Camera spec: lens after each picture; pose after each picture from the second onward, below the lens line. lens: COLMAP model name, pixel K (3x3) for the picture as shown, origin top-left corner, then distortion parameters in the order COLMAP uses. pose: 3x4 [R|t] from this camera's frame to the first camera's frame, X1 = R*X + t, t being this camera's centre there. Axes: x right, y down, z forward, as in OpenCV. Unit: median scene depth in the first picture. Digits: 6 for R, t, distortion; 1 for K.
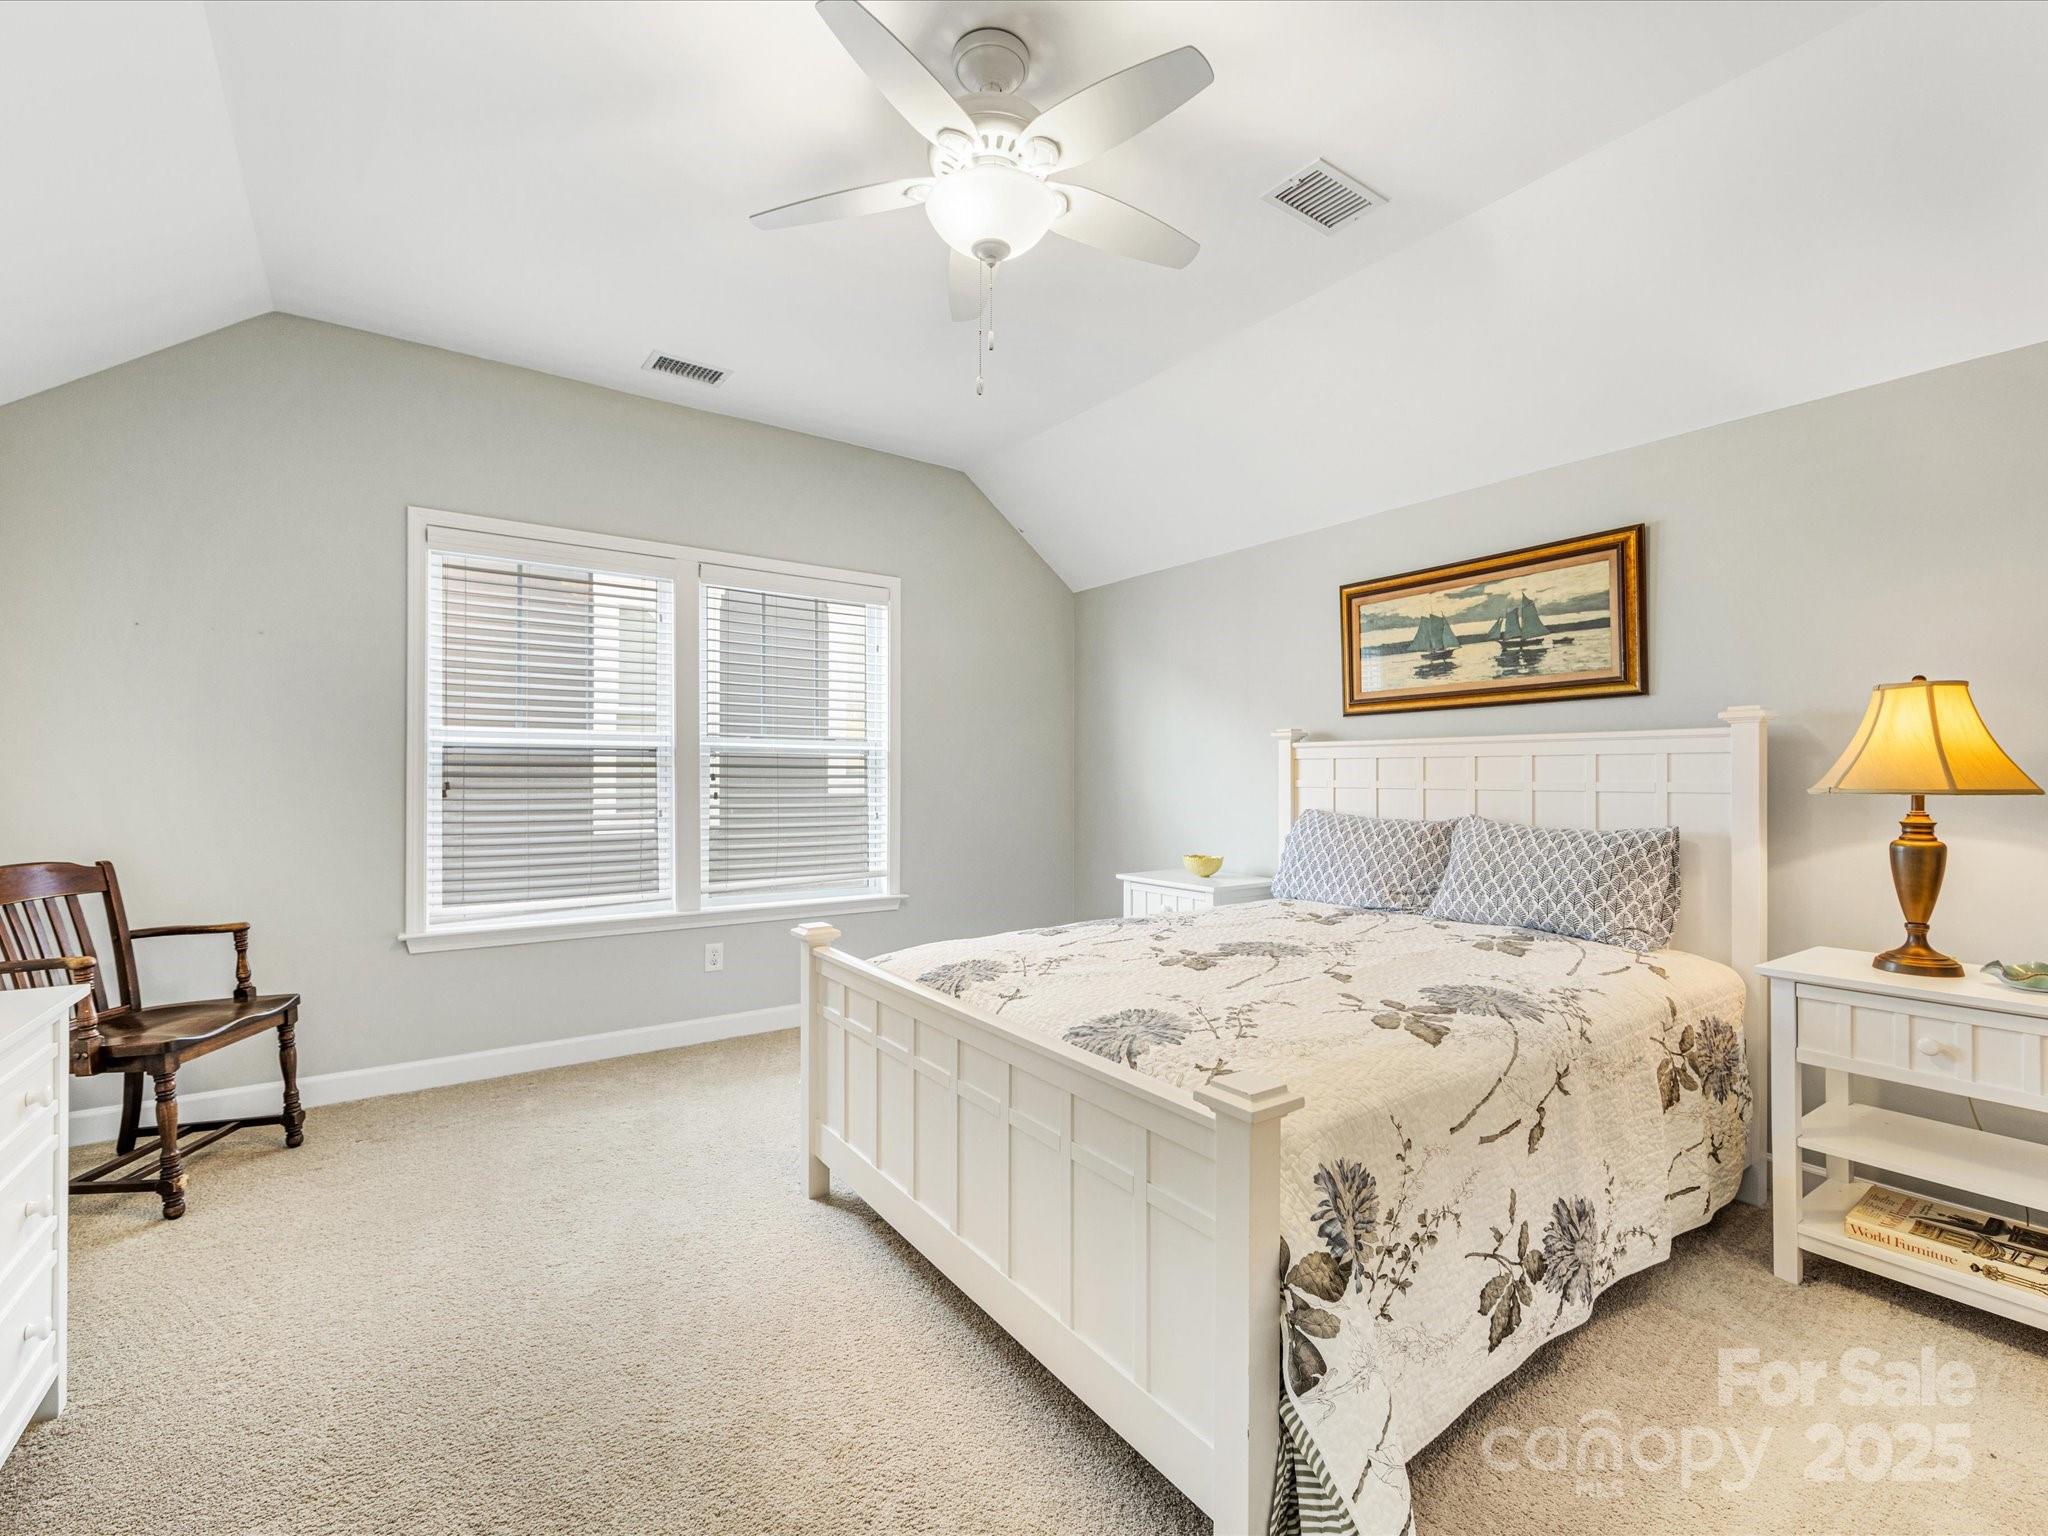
lens RADIAL K [[901.5, 0, 1026.2], [0, 901.5, 768.7], [0, 0, 1]] dist [-0.012459, -0.000341]
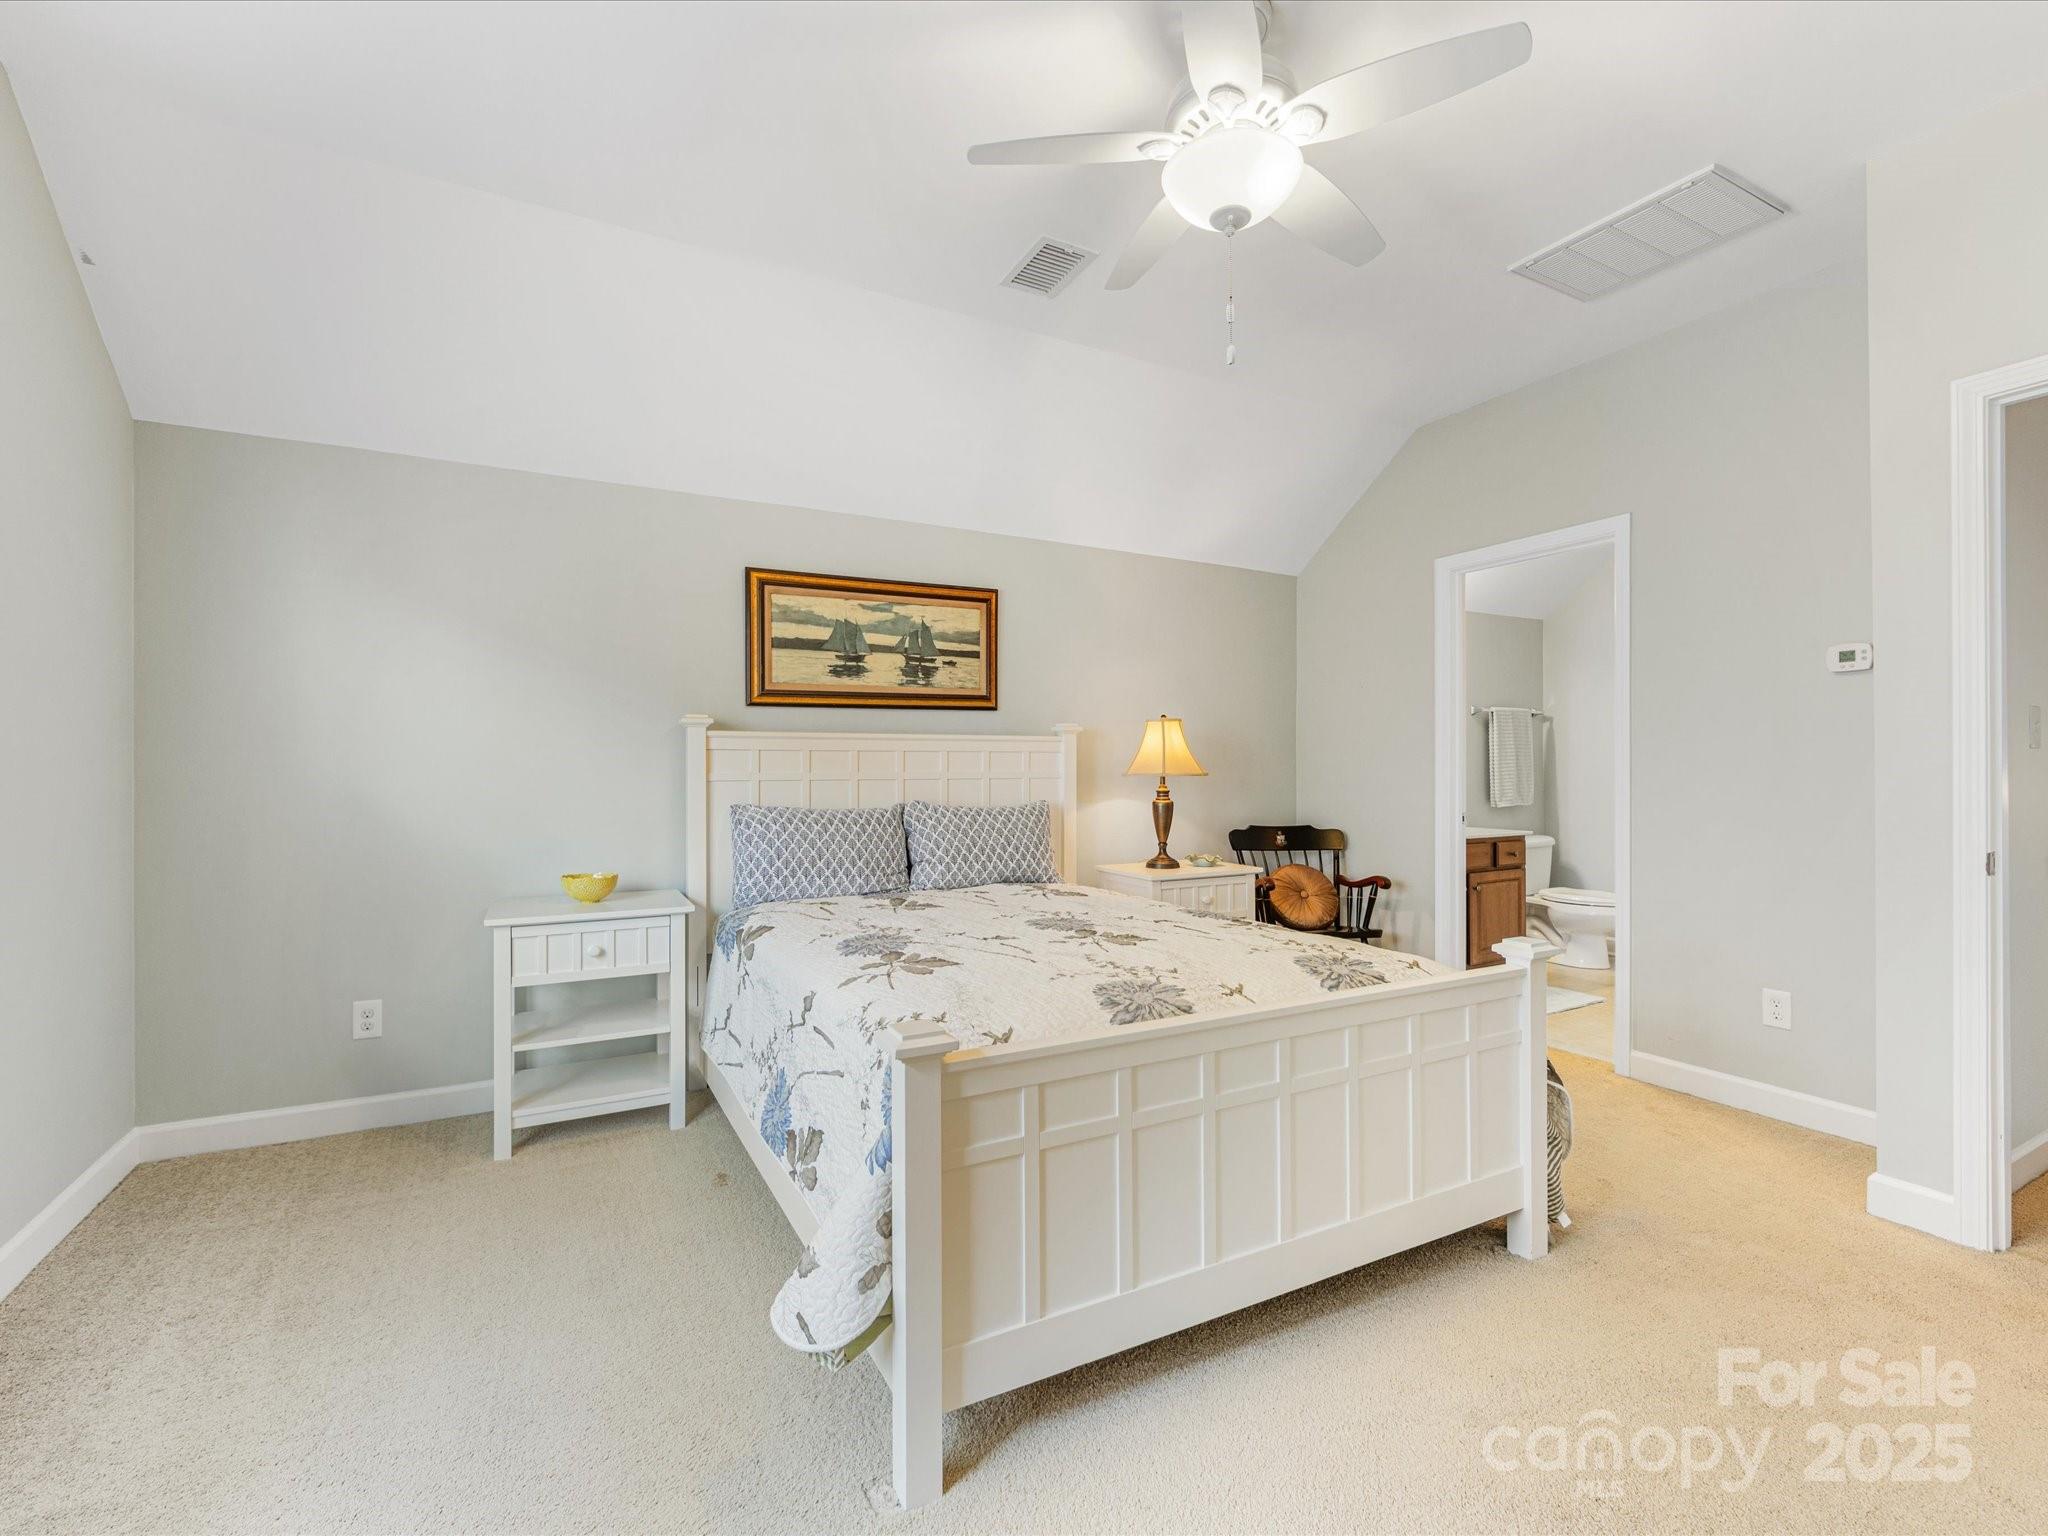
lens RADIAL K [[901.5, 0, 1020.2], [0, 901.5, 765.5], [0, 0, 1]] dist [-0.012459, -0.000341]
pose [[0.128478, 0.000601, 0.991712, -0.645326], [-0.003926, 0.999992, -0.000097, 0.004835], [-0.991705, -0.003881, 0.128479, 0.695903]]
